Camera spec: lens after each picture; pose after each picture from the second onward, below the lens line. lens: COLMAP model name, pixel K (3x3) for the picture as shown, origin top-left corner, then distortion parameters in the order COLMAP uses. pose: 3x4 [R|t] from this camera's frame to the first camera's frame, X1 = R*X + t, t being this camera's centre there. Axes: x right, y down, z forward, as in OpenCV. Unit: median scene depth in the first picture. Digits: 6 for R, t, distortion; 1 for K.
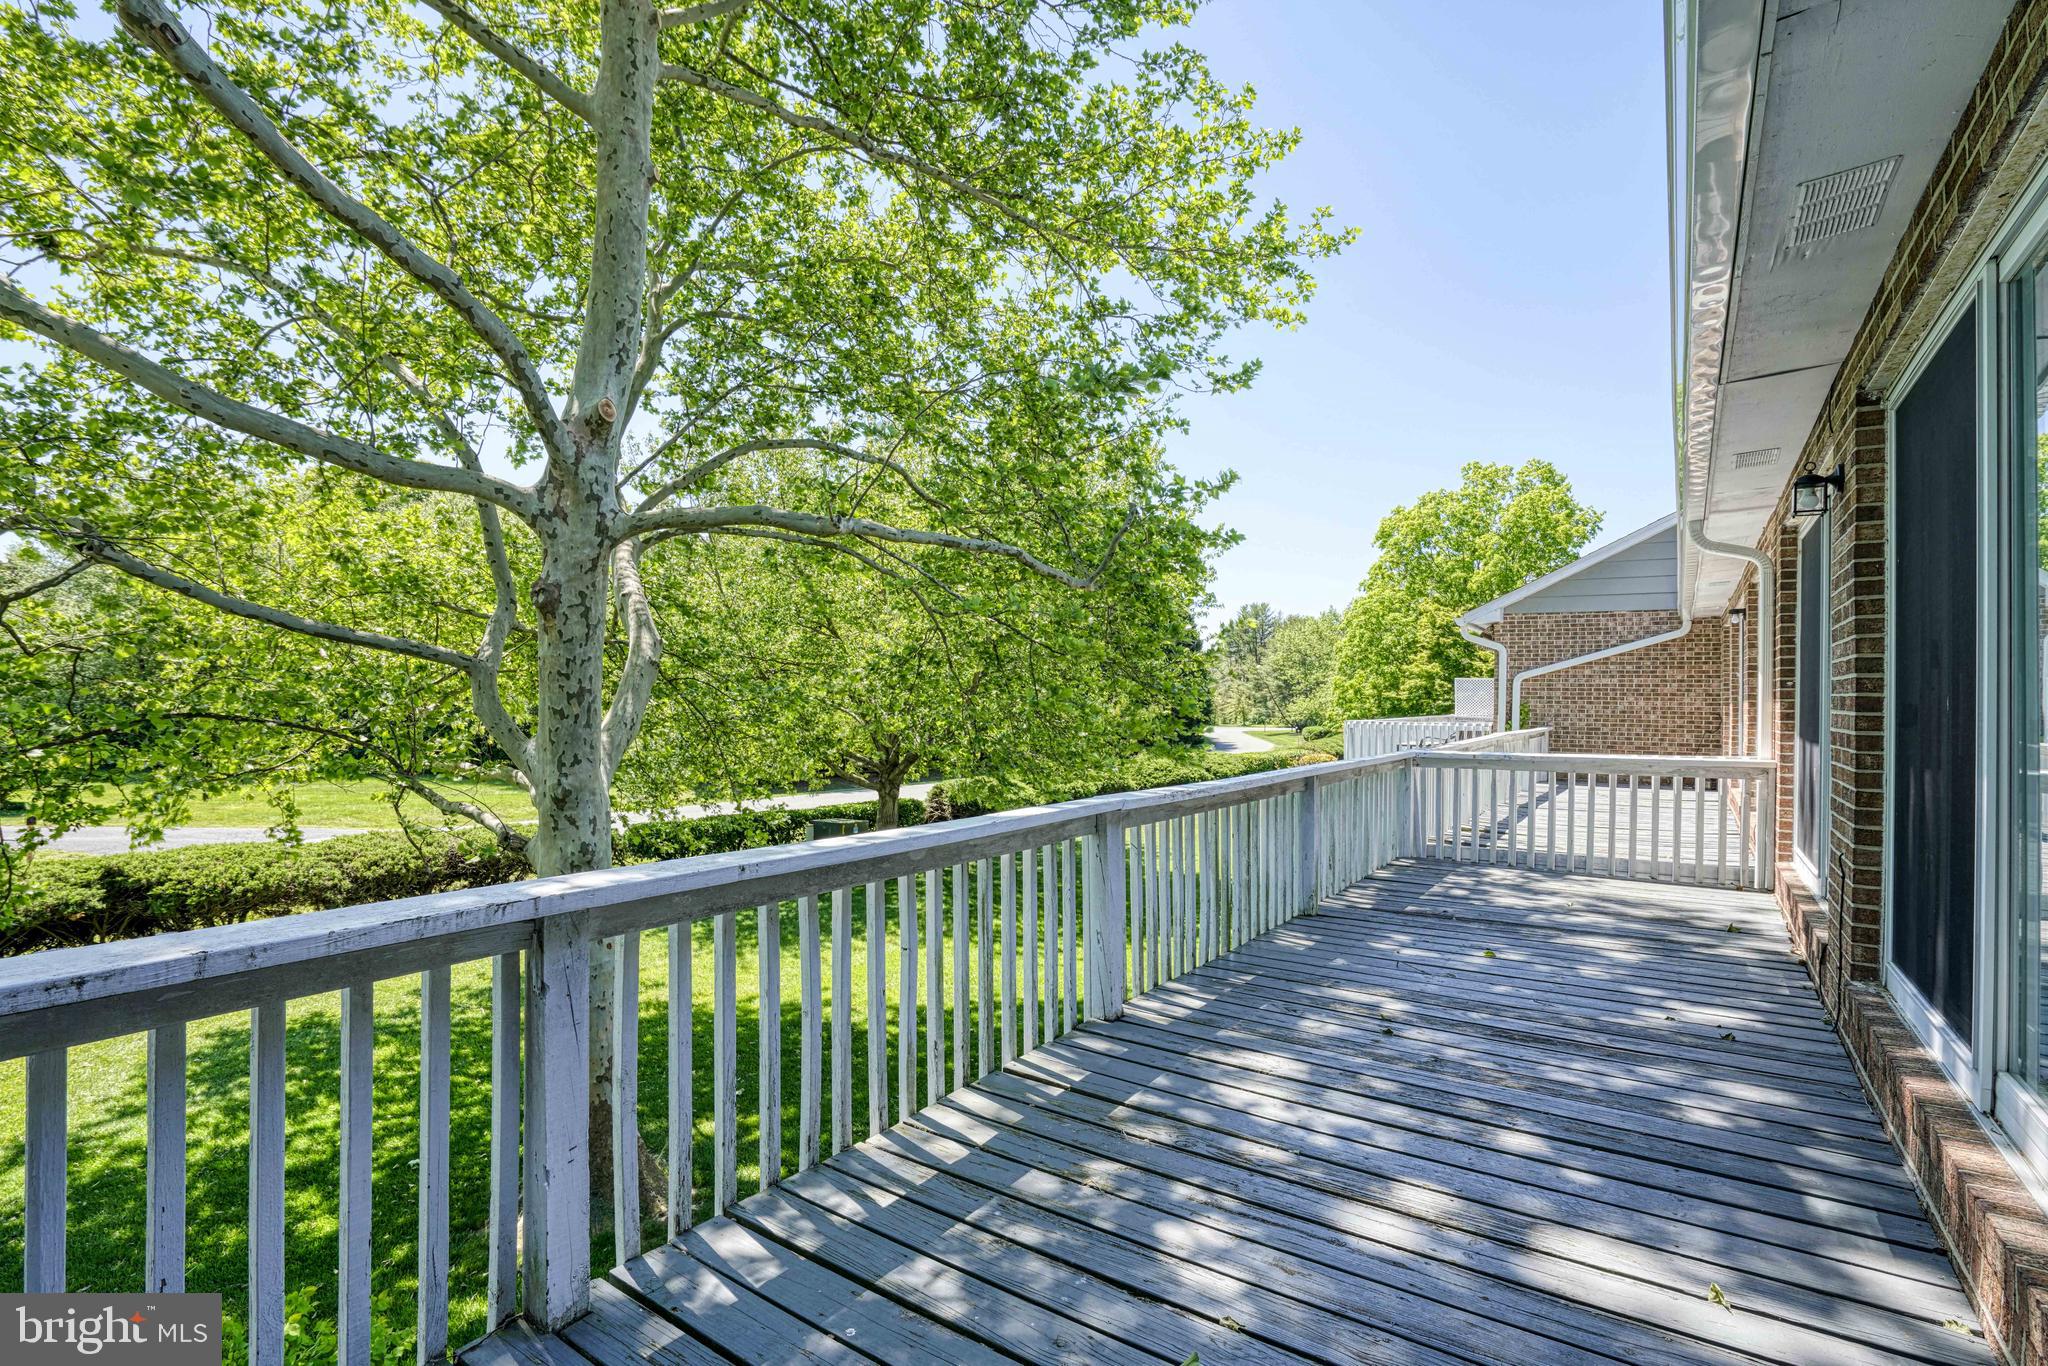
lens RADIAL K [[949.1, 0, 1044.8], [0, 949.1, 675.1], [0, 0, 1]] dist [-0.047720, 0.013674]
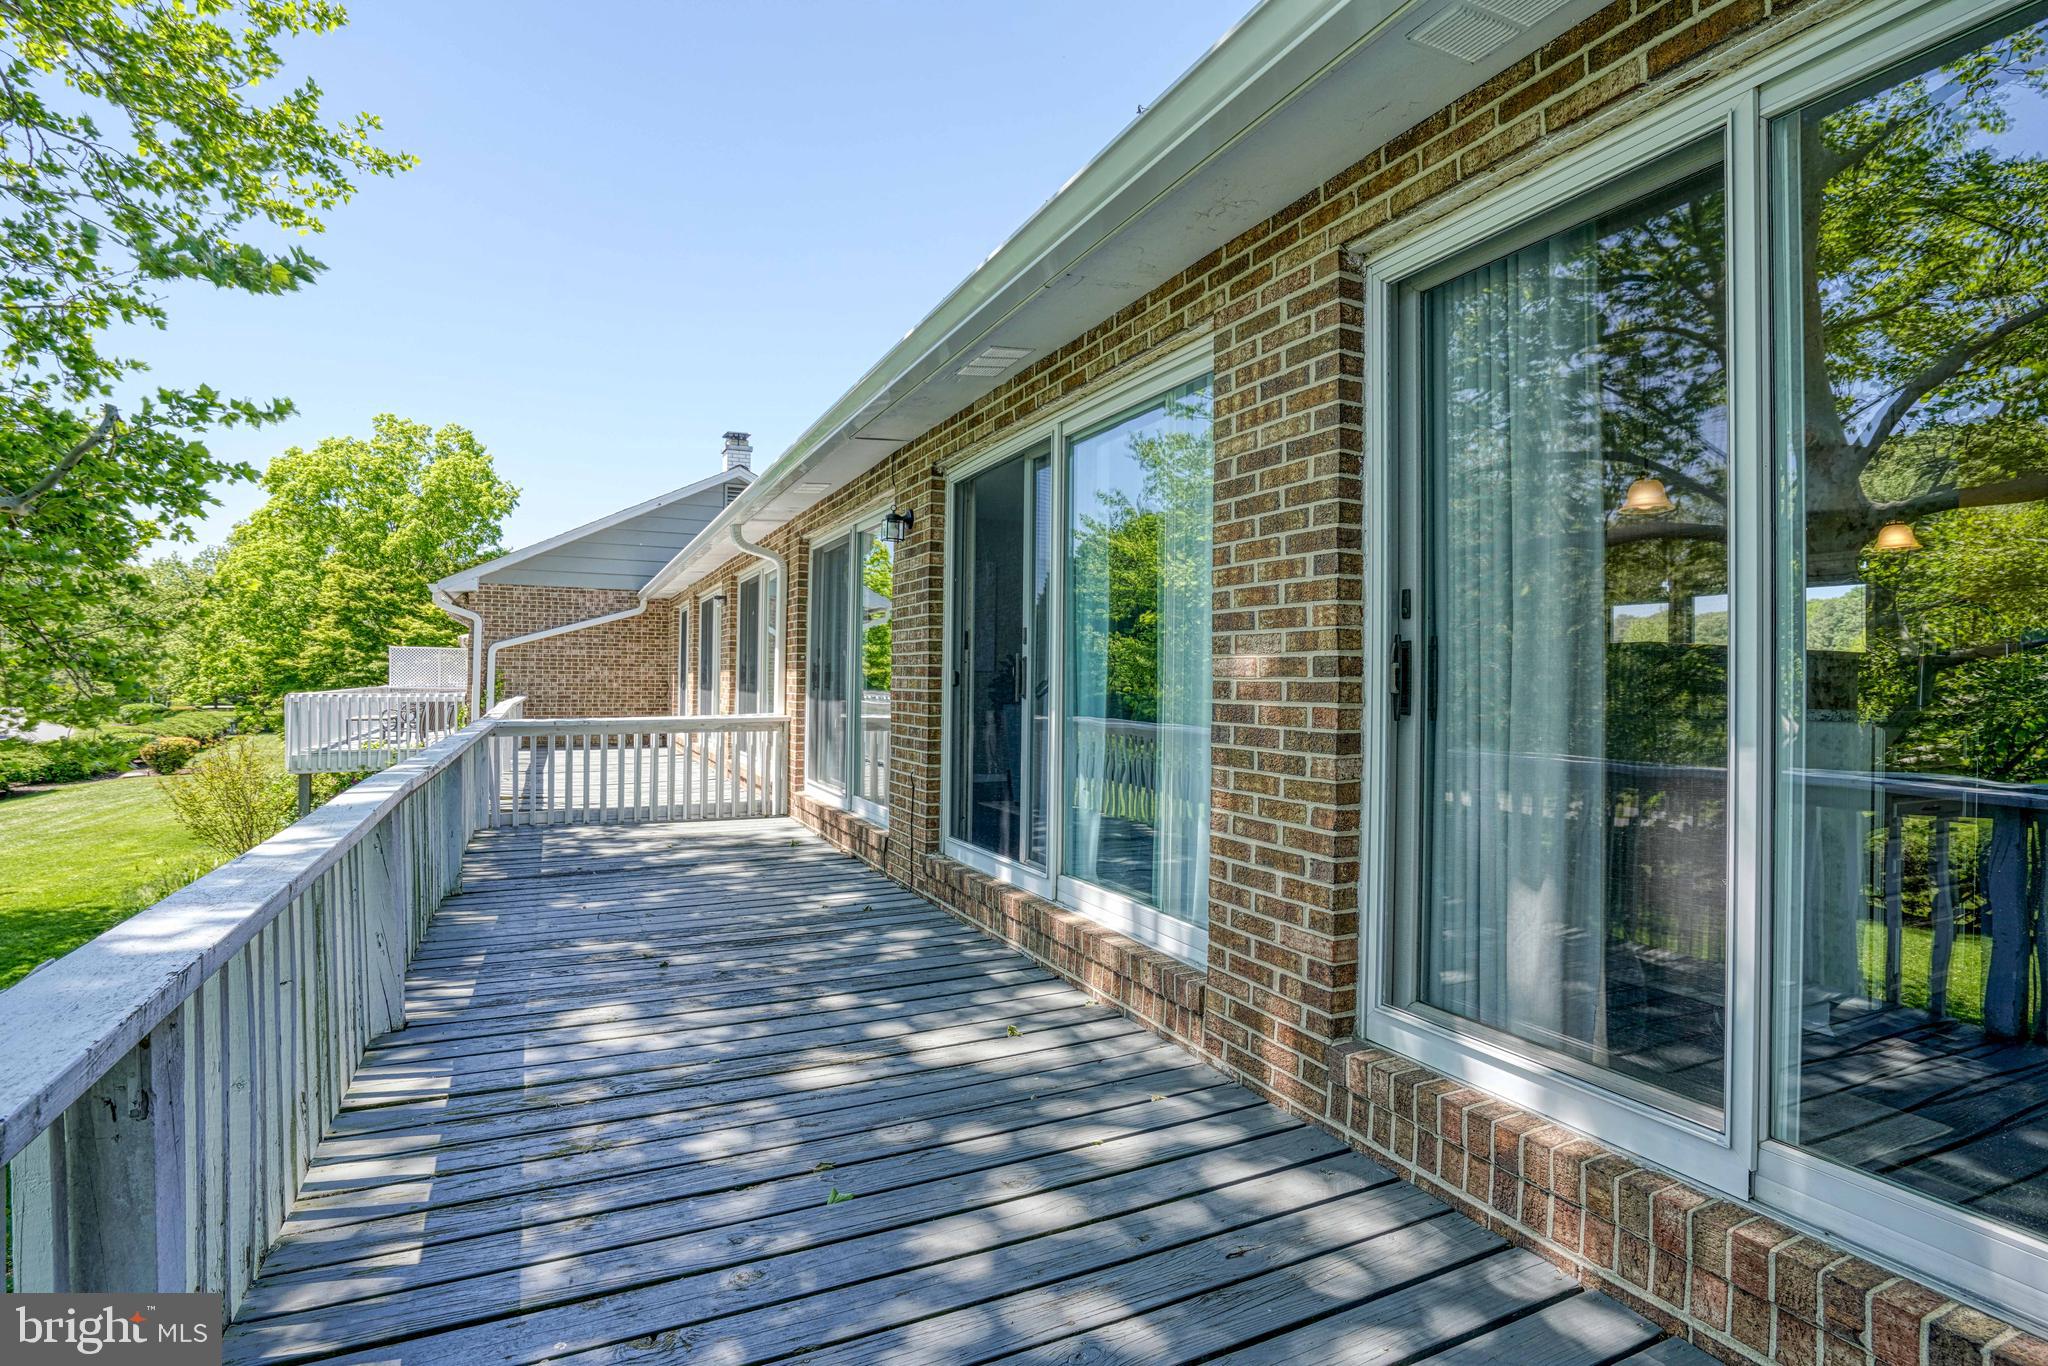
lens RADIAL K [[949.1, 0, 973.8], [0, 949.1, 683.4], [0, 0, 1]] dist [-0.047720, 0.013674]
pose [[0.547856, -0.013961, 0.836456, -0.175821], [-0.020557, 0.999334, 0.030144, 0.000358], [-0.836320, -0.033710, 0.547204, 0.037072]]
